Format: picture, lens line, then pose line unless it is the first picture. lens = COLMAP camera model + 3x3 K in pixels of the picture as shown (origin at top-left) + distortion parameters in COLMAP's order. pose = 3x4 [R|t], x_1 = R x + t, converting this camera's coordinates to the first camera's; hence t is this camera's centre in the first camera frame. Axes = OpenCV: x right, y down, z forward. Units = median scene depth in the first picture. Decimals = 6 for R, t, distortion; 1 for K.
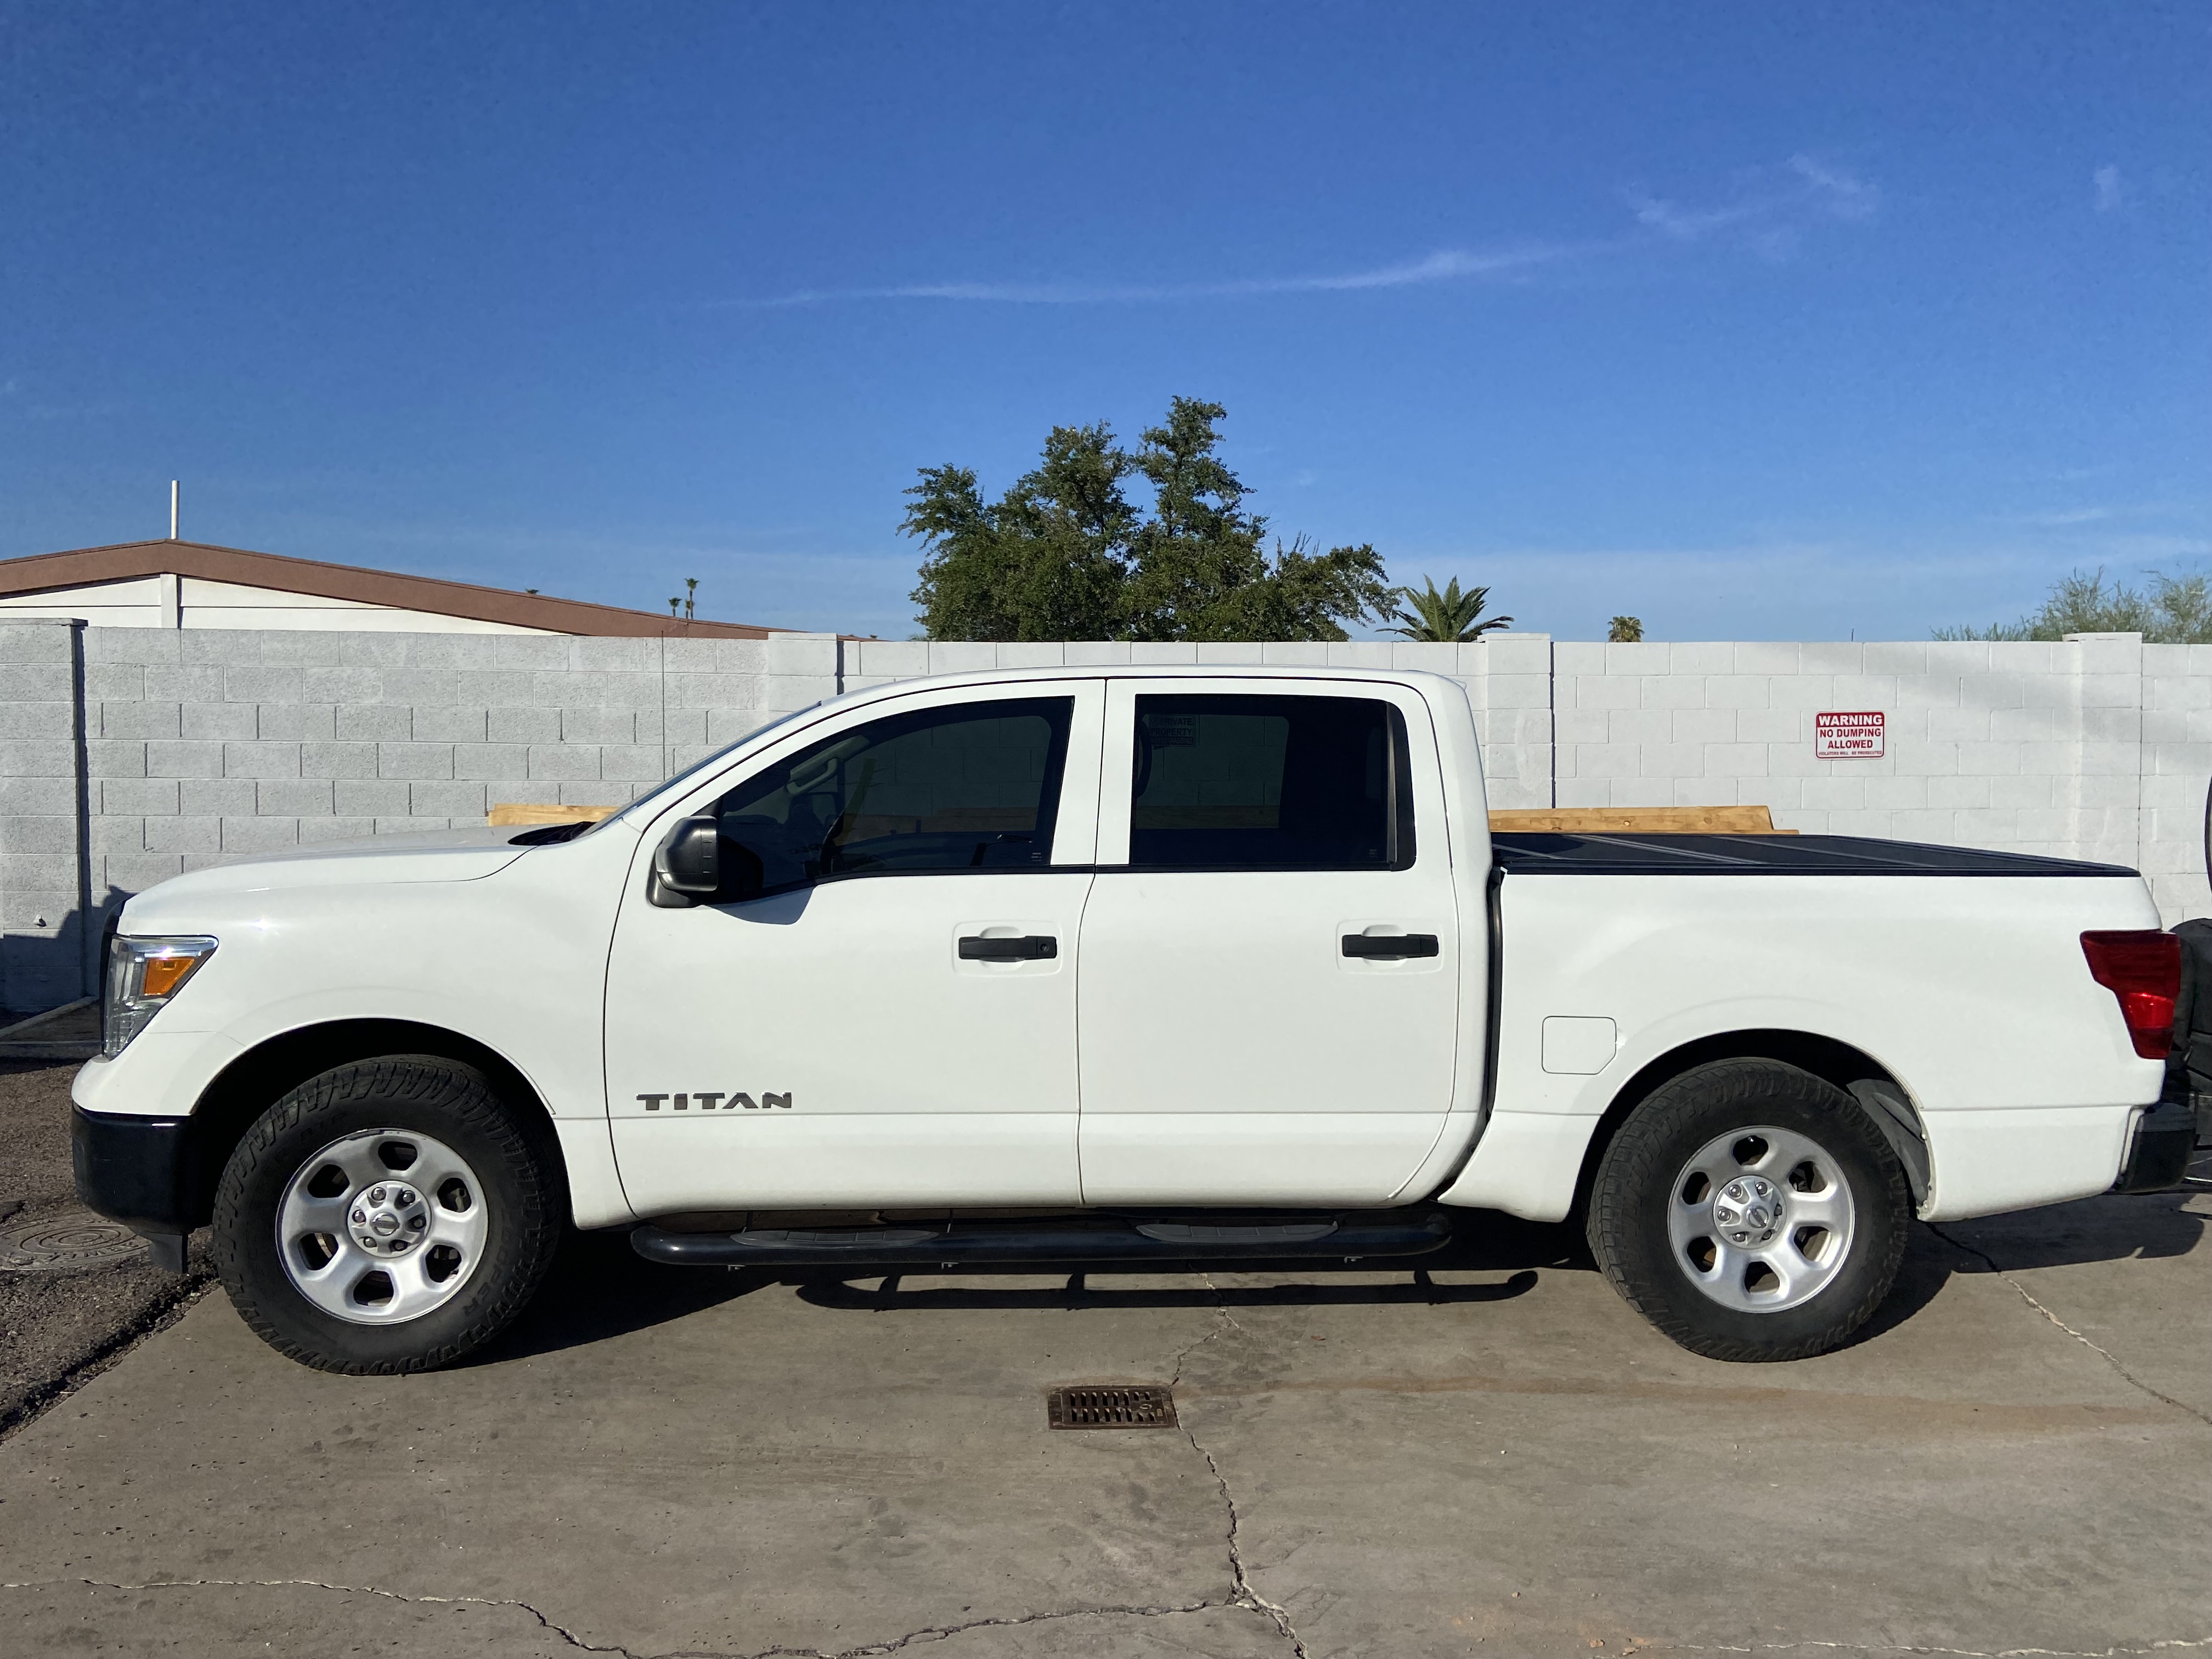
lens RADIAL K [[1656.0, 0, 1106.0], [0, 1656.0, 829.5], [0, 0, 1]] dist [0.120385, -0.154103]
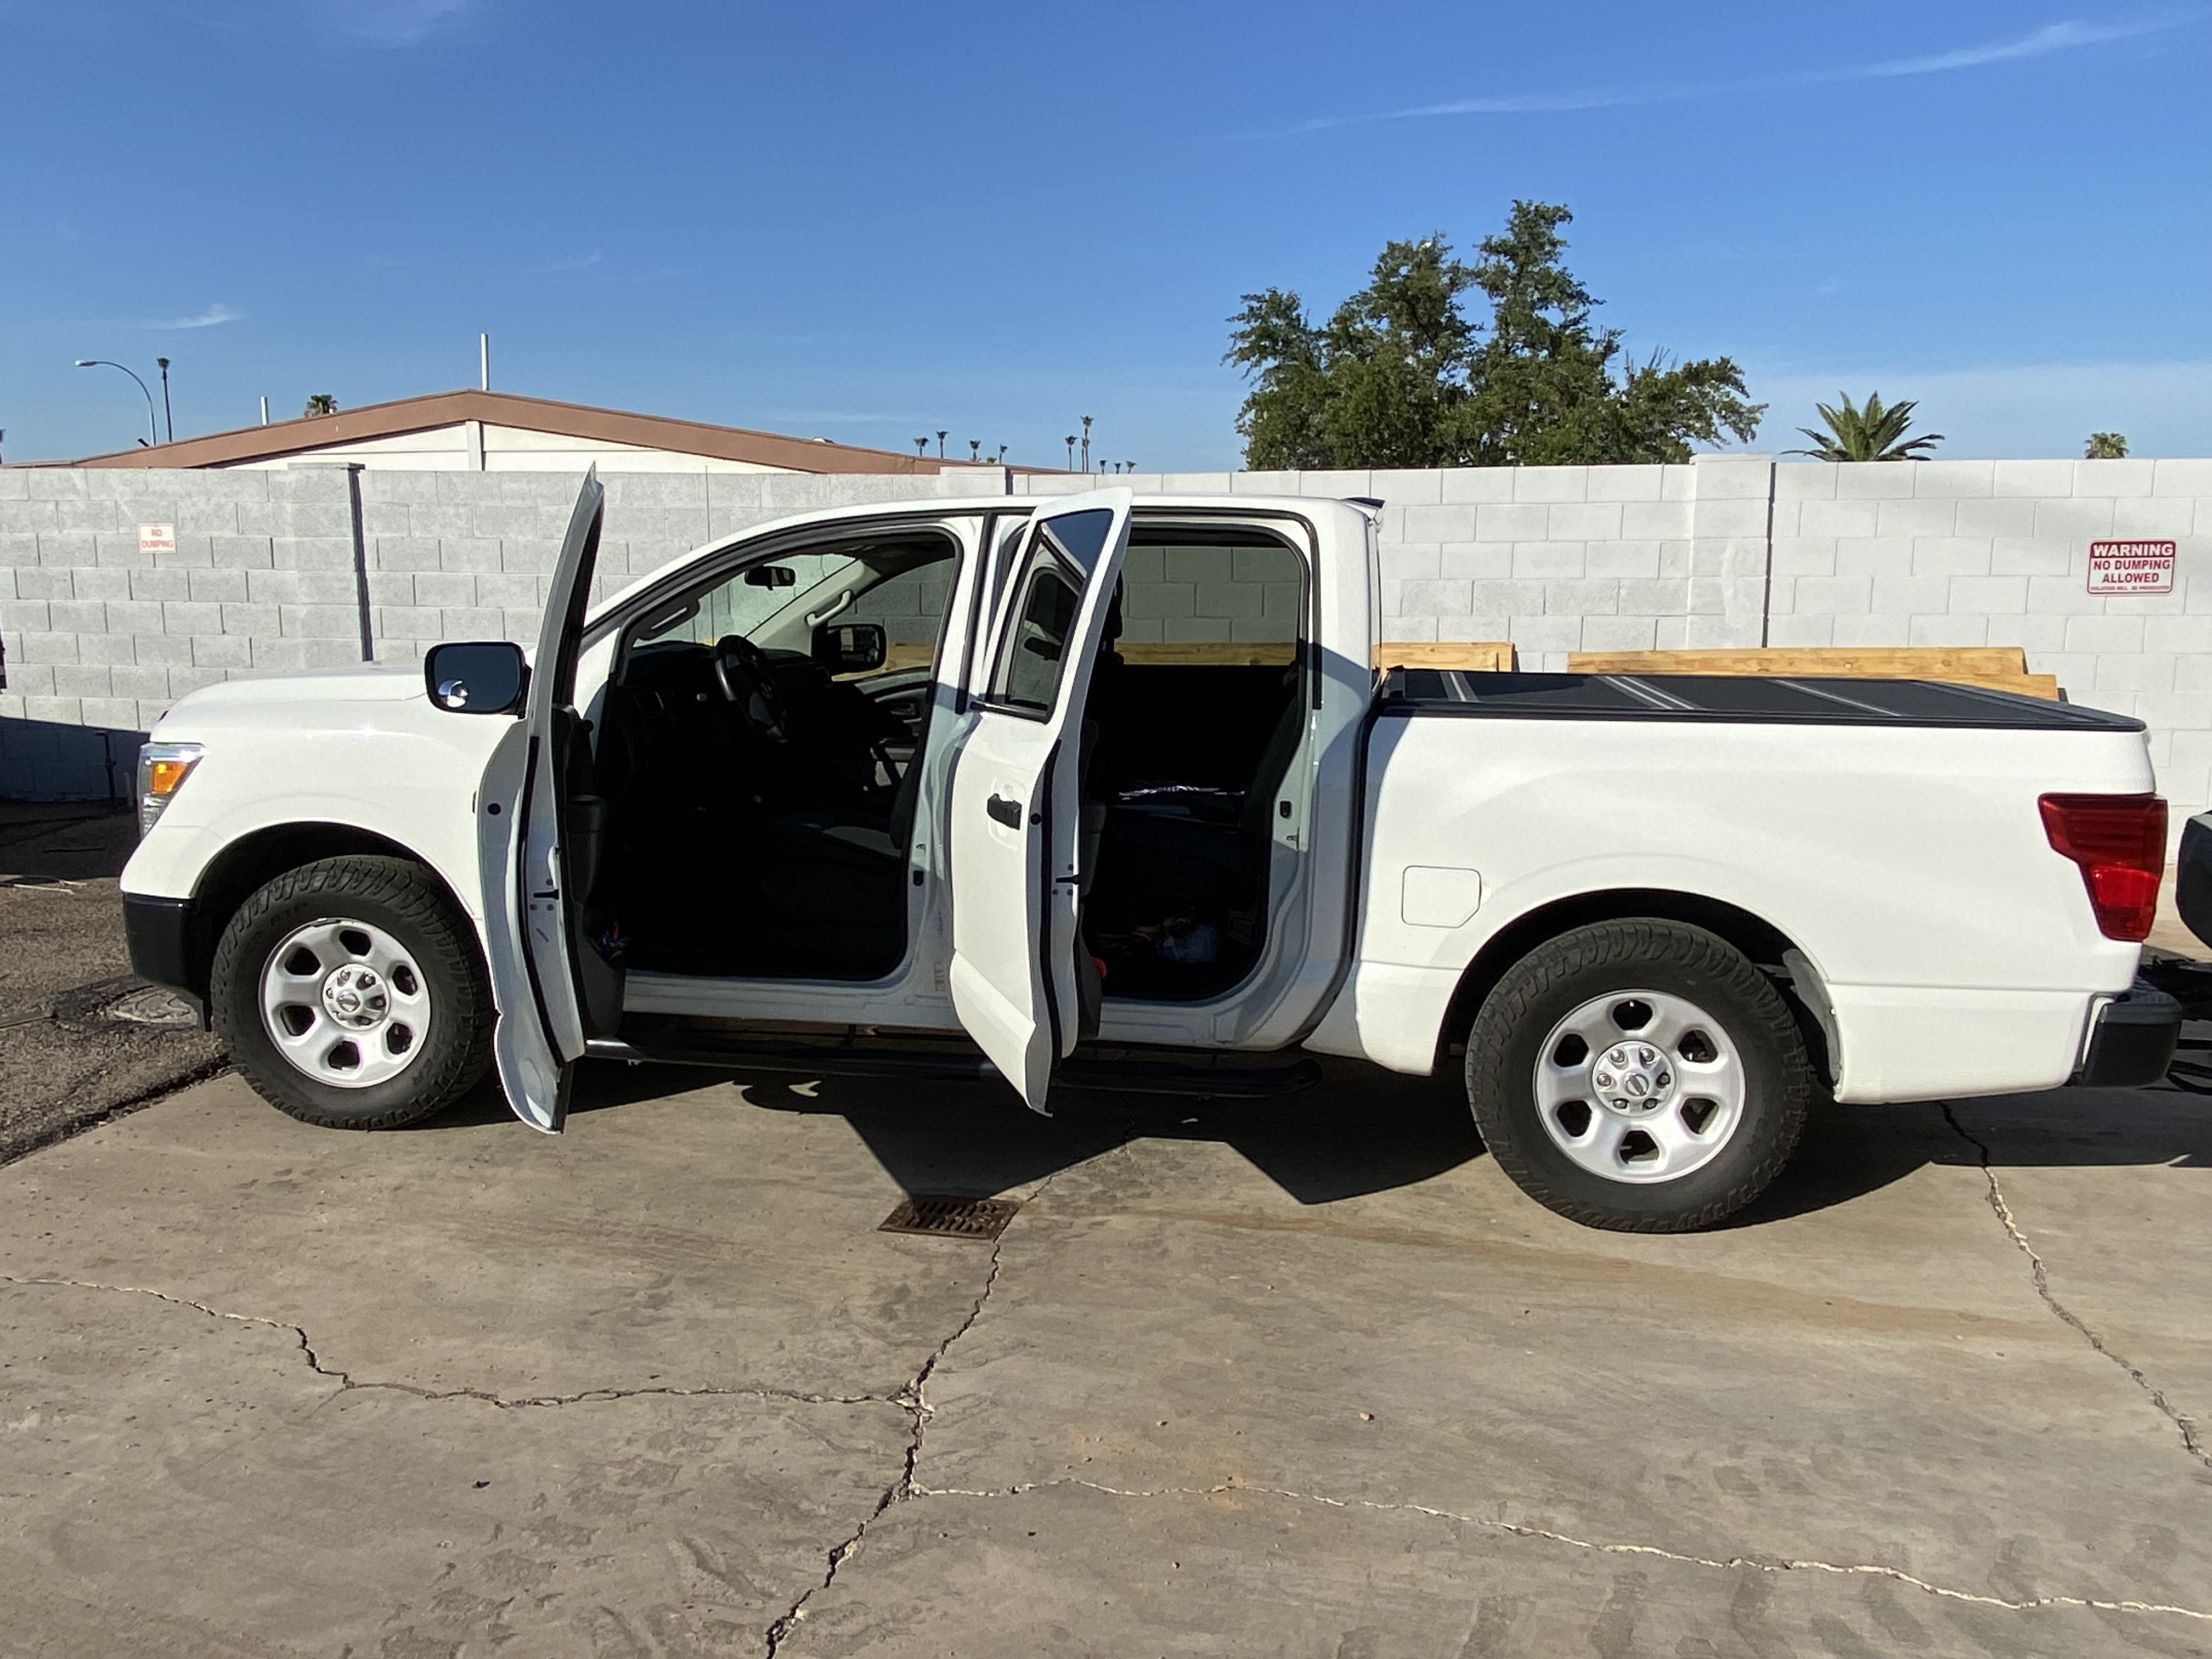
lens RADIAL K [[1622.5, 0, 1099.6], [0, 1622.5, 866.2], [0, 0, 1]] dist [0.105659, -0.148418]
pose [[0.971253, 0.042701, -0.234188, 0.229295], [-0.013864, 0.992257, 0.123427, -0.000605], [0.237645, -0.116632, 0.964325, 0.043375]]
